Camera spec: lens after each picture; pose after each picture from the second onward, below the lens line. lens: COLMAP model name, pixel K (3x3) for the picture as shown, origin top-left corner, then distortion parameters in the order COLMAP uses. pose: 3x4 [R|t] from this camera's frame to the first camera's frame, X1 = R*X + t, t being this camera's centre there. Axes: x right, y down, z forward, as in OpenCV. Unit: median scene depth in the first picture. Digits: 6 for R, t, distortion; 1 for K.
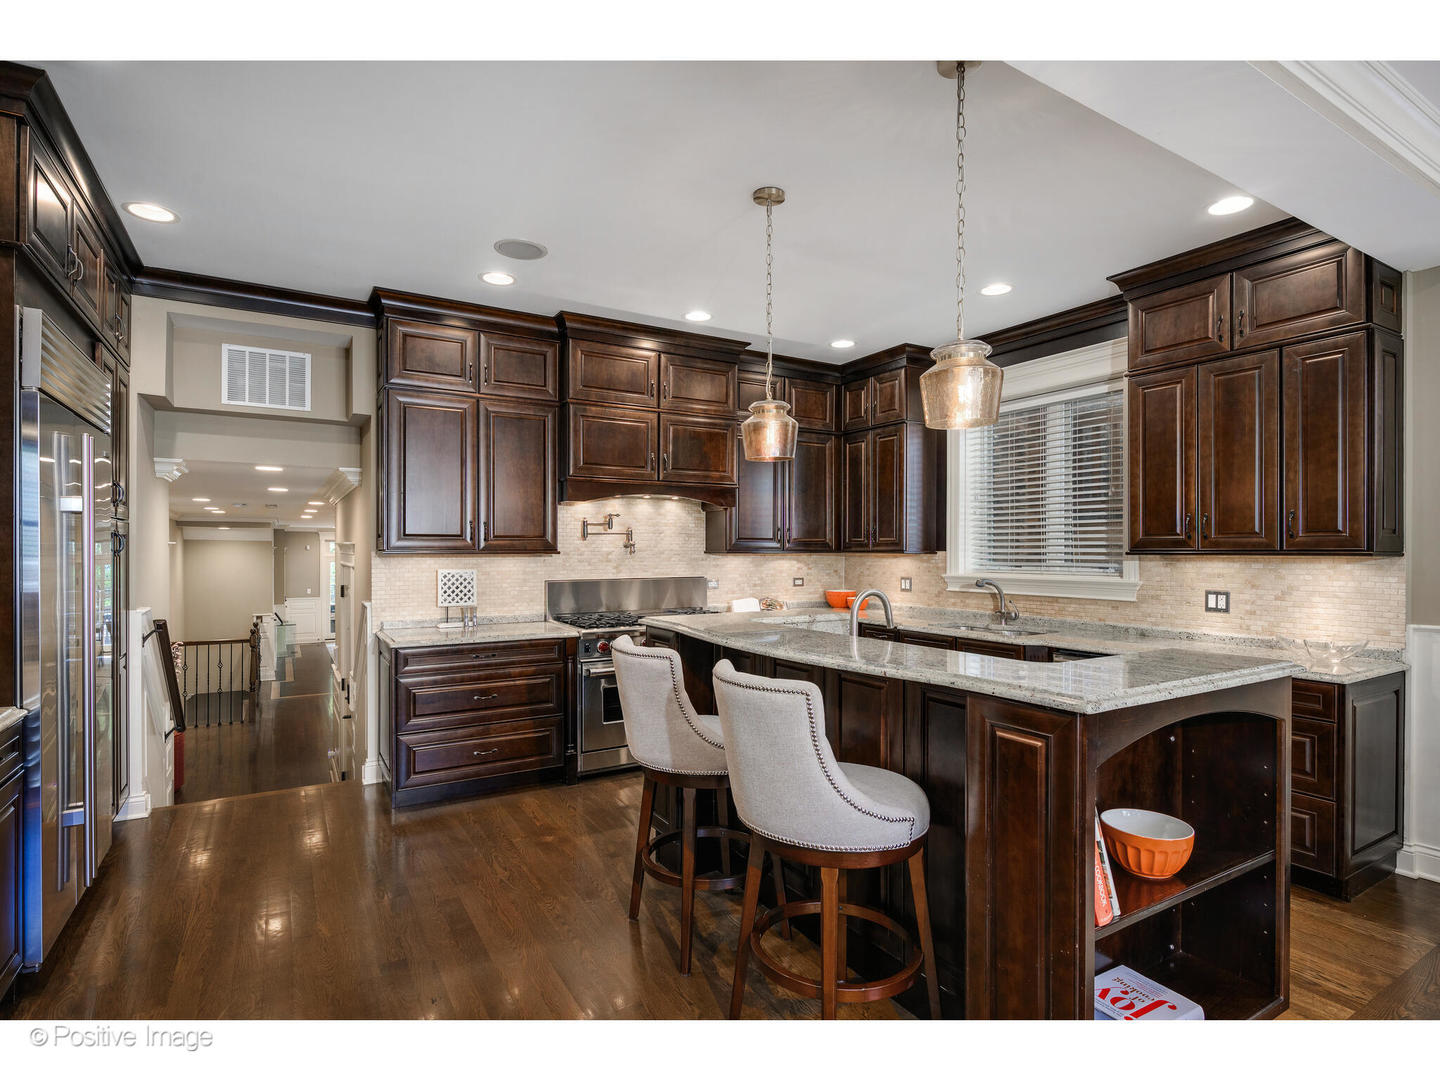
lens RADIAL K [[723.8, 0, 722.8], [0, 723.8, 555.5], [0, 0, 1]] dist [-0.002252, -0.000274]
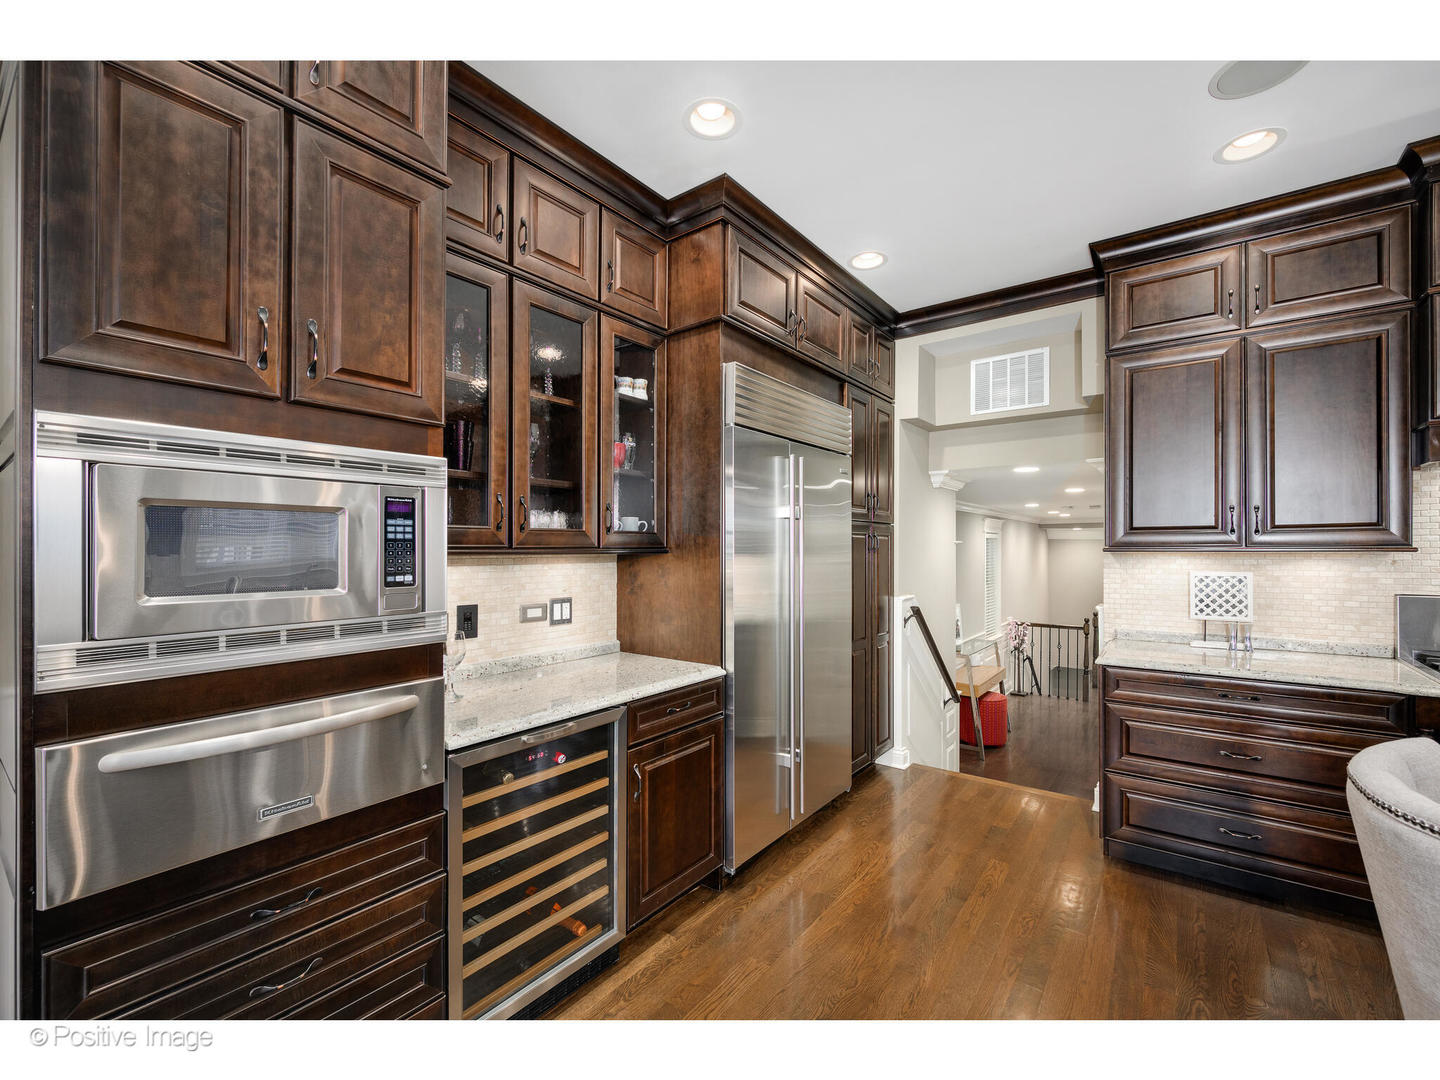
lens RADIAL K [[609.3, 0, 723.1], [0, 609.3, 547.2], [0, 0, 1]] dist [-0.000679, -0.000340]
pose [[0.374227, -0.003687, -0.927330, 0.028559], [-0.003418, 0.999980, -0.005356, -0.001454], [0.927331, 0.005173, 0.374207, 0.291136]]
